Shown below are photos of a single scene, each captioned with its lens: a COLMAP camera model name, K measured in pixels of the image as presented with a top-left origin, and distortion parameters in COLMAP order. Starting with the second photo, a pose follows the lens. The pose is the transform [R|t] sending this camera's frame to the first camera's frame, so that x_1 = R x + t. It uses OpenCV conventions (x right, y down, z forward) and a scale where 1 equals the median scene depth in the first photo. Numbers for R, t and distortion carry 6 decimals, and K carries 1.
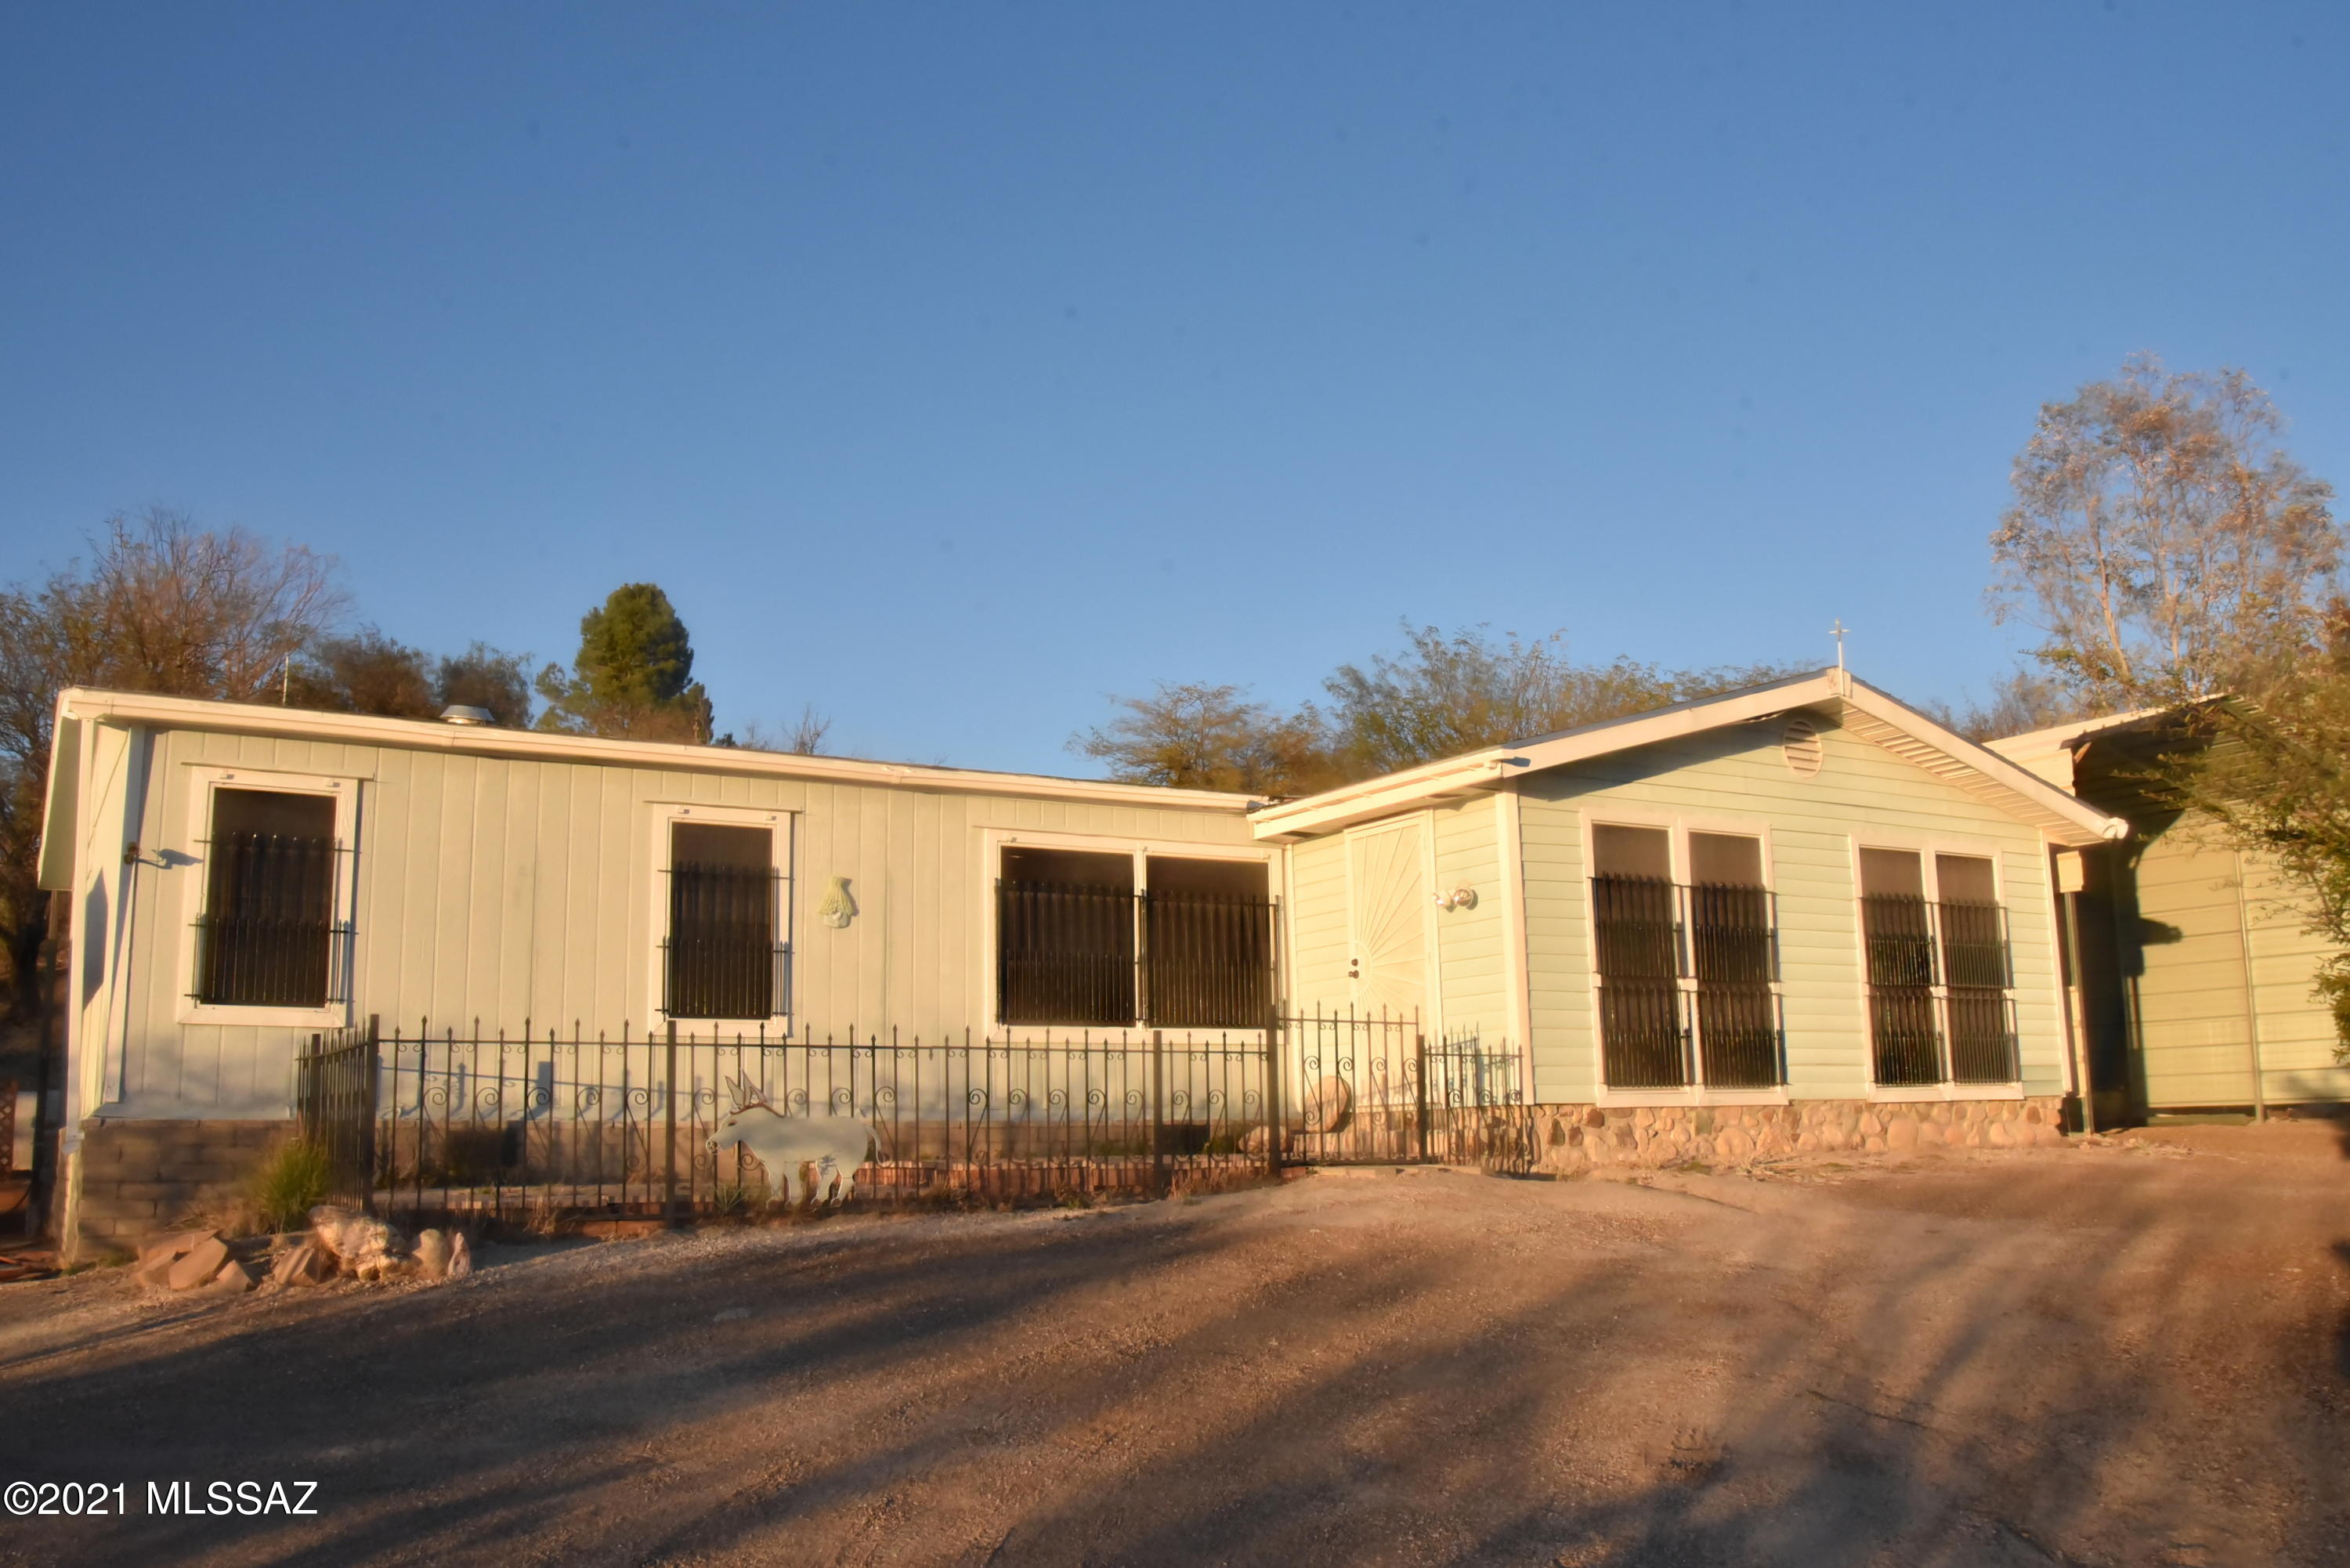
lens RADIAL K [[1914.6, 0, 1175.0], [0, 1914.6, 784.0], [0, 0, 1]] dist [-0.101555, 0.093335]
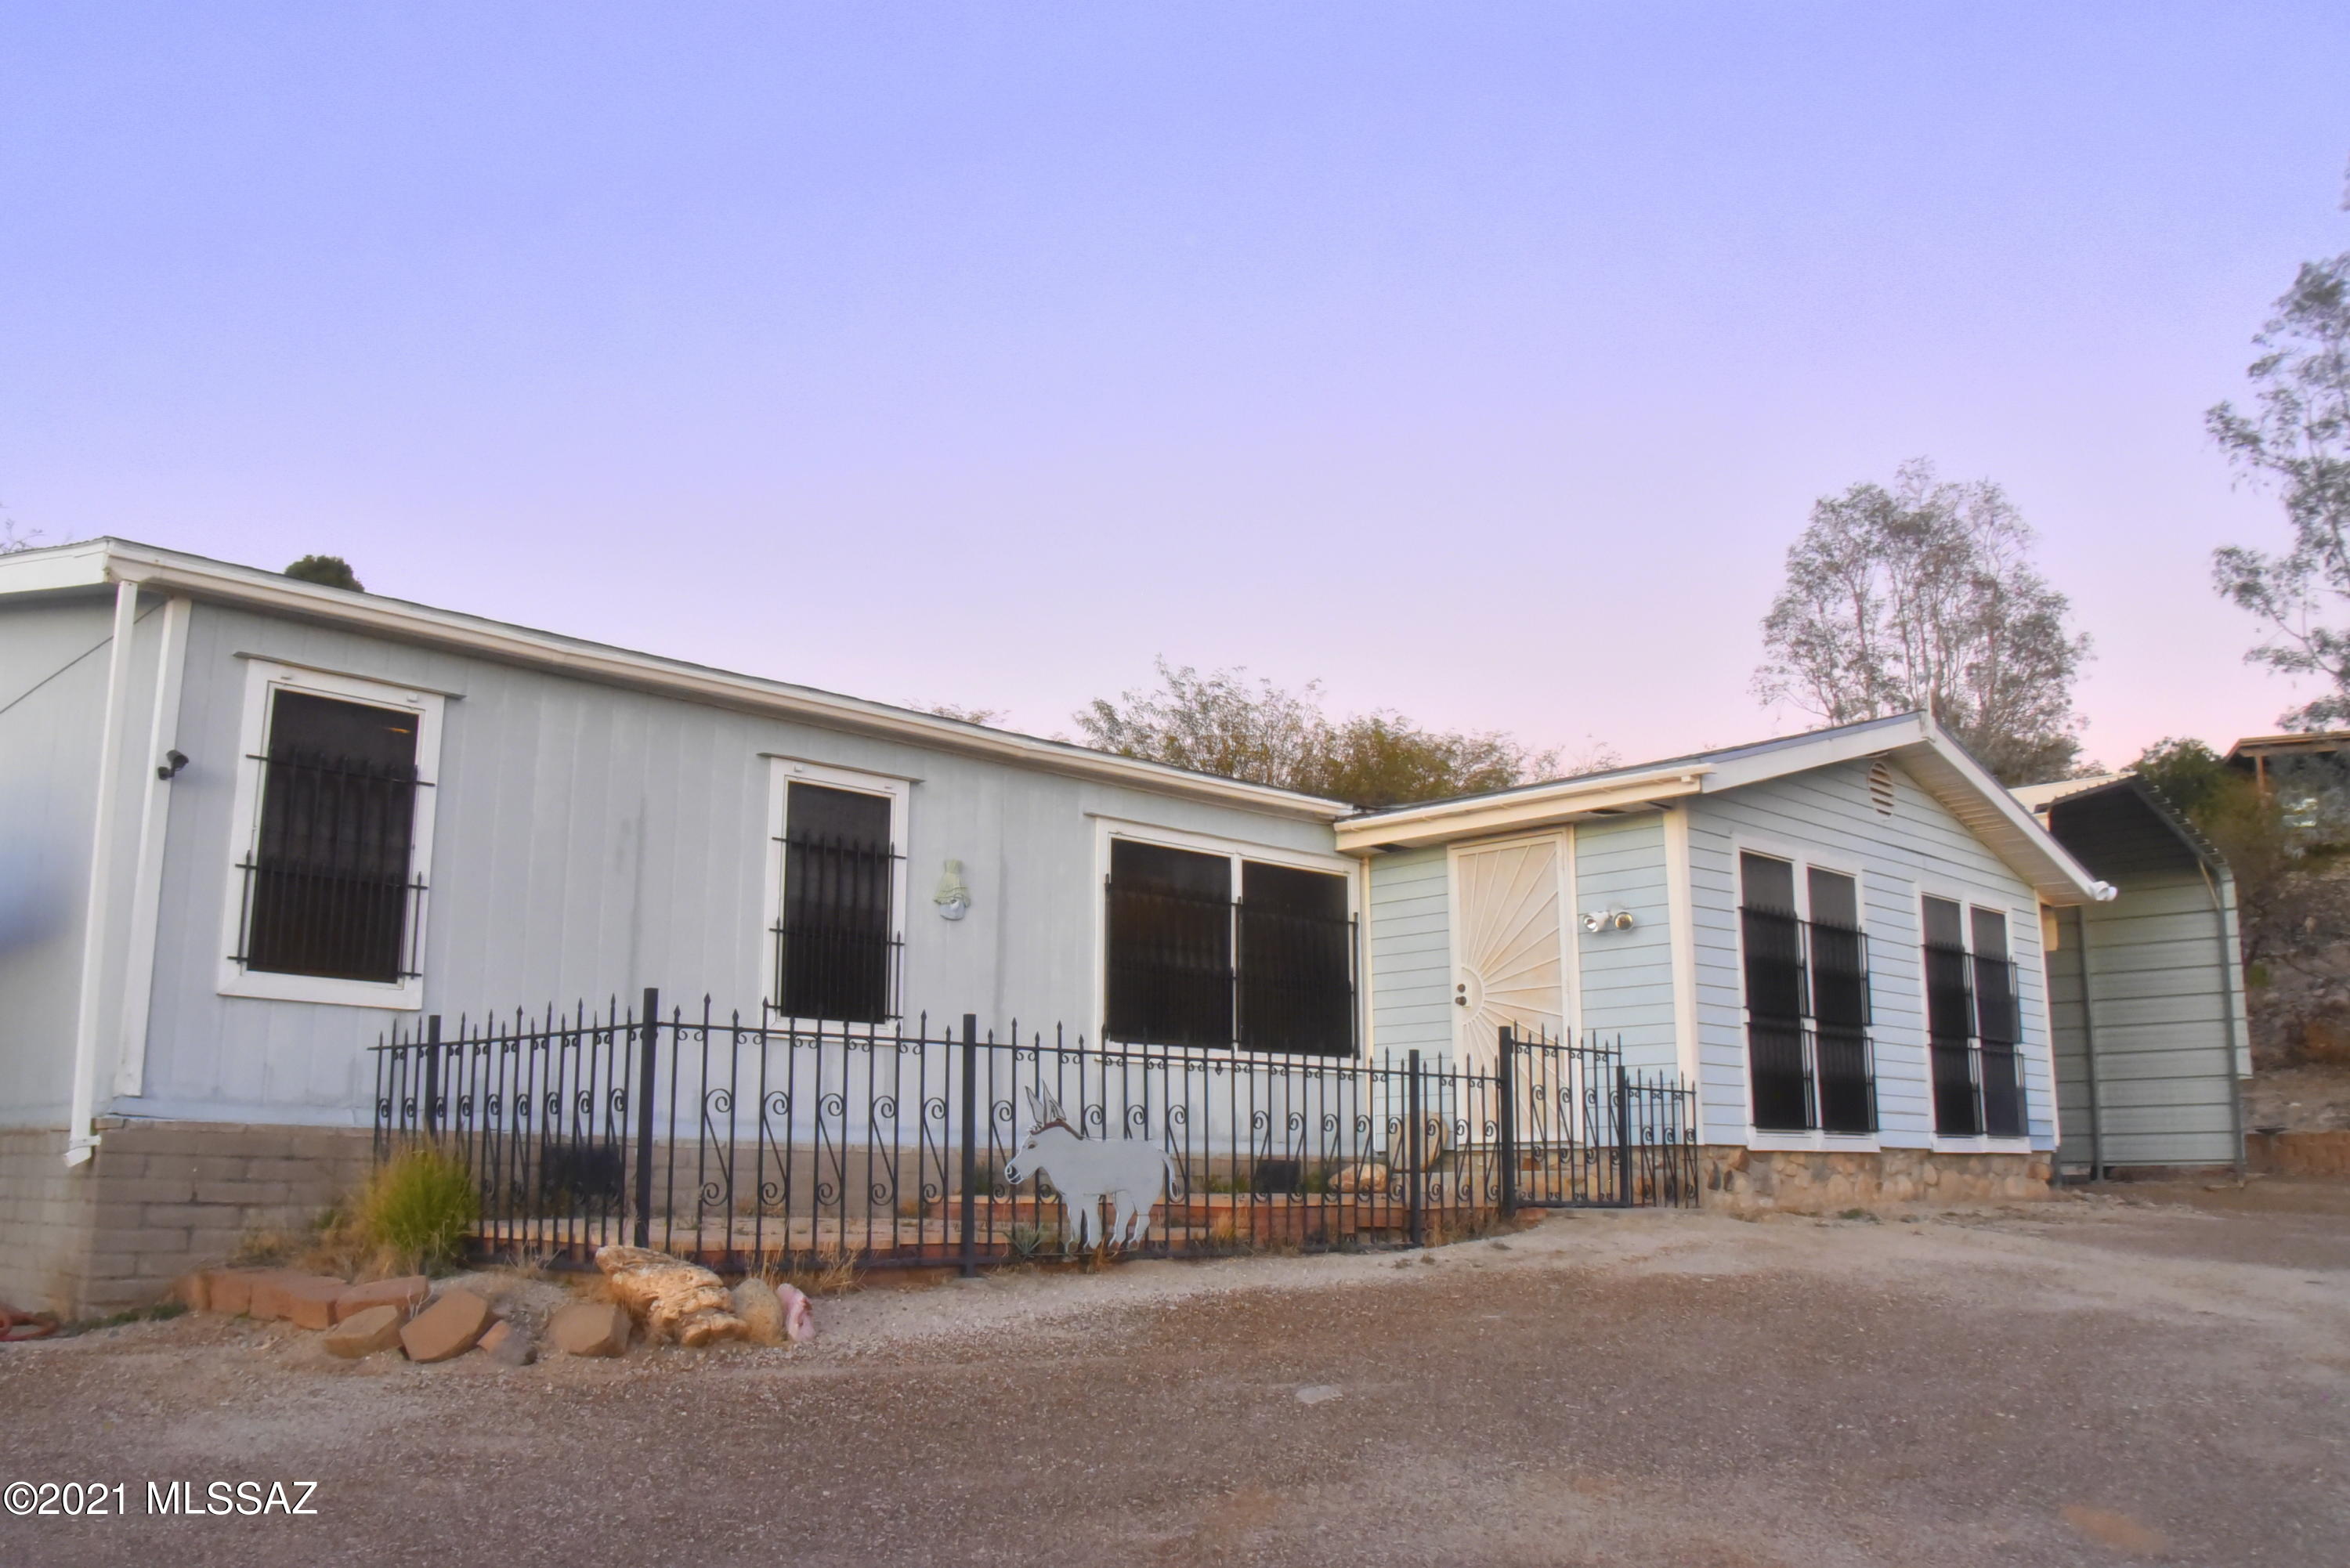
lens RADIAL K [[1882.5, 0, 1175.0], [0, 1882.5, 784.0], [0, 0, 1]] dist [-0.073670, 0.000956]
pose [[0.974745, 0.066529, 0.213182, -0.250729], [-0.060980, 0.997610, -0.032505, 0.034085], [-0.214835, 0.018685, 0.976472, 0.146569]]
